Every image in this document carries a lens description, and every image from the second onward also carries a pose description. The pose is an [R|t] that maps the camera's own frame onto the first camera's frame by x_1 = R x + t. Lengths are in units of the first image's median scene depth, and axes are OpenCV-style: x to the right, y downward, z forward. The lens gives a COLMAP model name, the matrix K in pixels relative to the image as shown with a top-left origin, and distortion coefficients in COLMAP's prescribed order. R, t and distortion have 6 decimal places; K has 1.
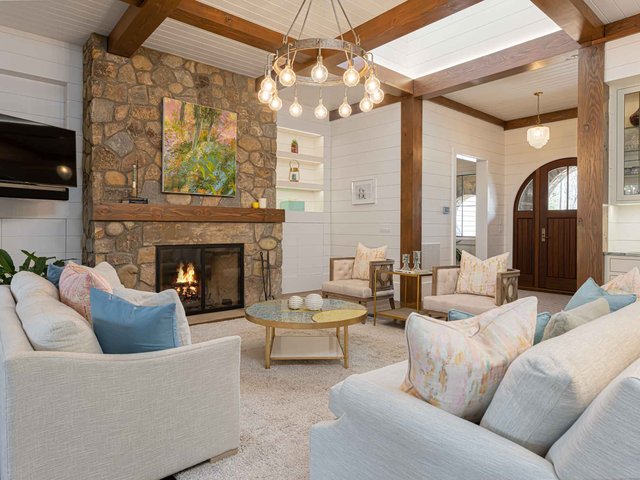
lens RADIAL K [[401.9, 0, 318.9], [0, 401.9, 229.7], [0, 0, 1]] dist [-0.002223, -0.000295]
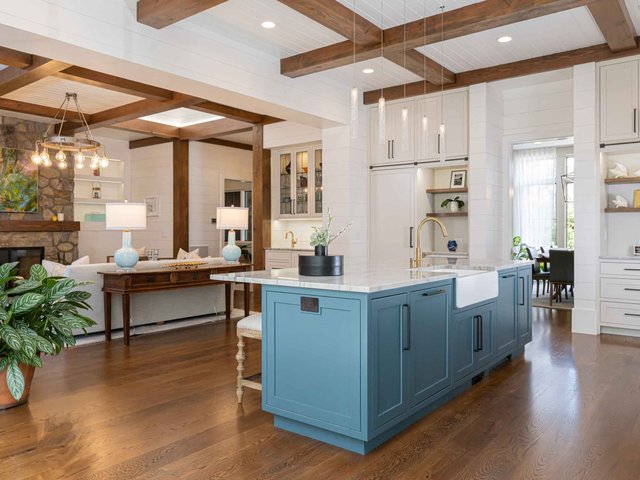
lens RADIAL K [[504.8, 0, 322.0], [0, 504.8, 233.6], [0, 0, 1]] dist [0.002809, -0.010050]
pose [[0.980215, -0.006680, 0.197825, 0.410583], [0.007296, 0.999971, -0.002386, 0.000188], [-0.197803, 0.003782, 0.980234, -0.893070]]
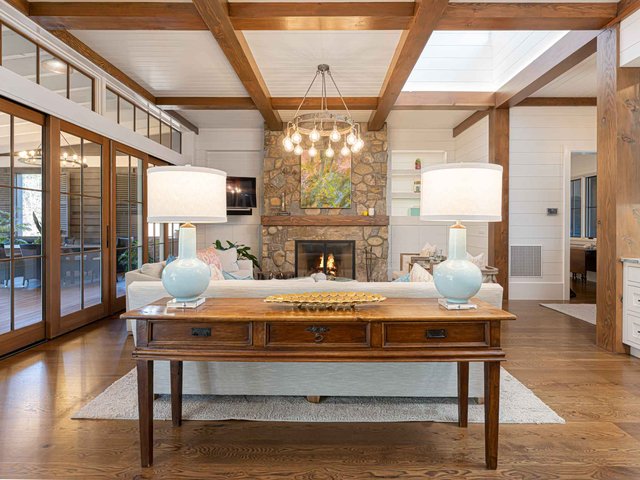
lens RADIAL K [[356.5, 0, 323.9], [0, 356.5, 234.2], [0, 0, 1]] dist [-0.005038, 0.001305]
pose [[0.751036, 0.008967, -0.660200, 0.581366], [-0.002687, 0.999941, 0.010525, -0.001524], [0.660255, -0.006130, 0.751016, -0.026108]]
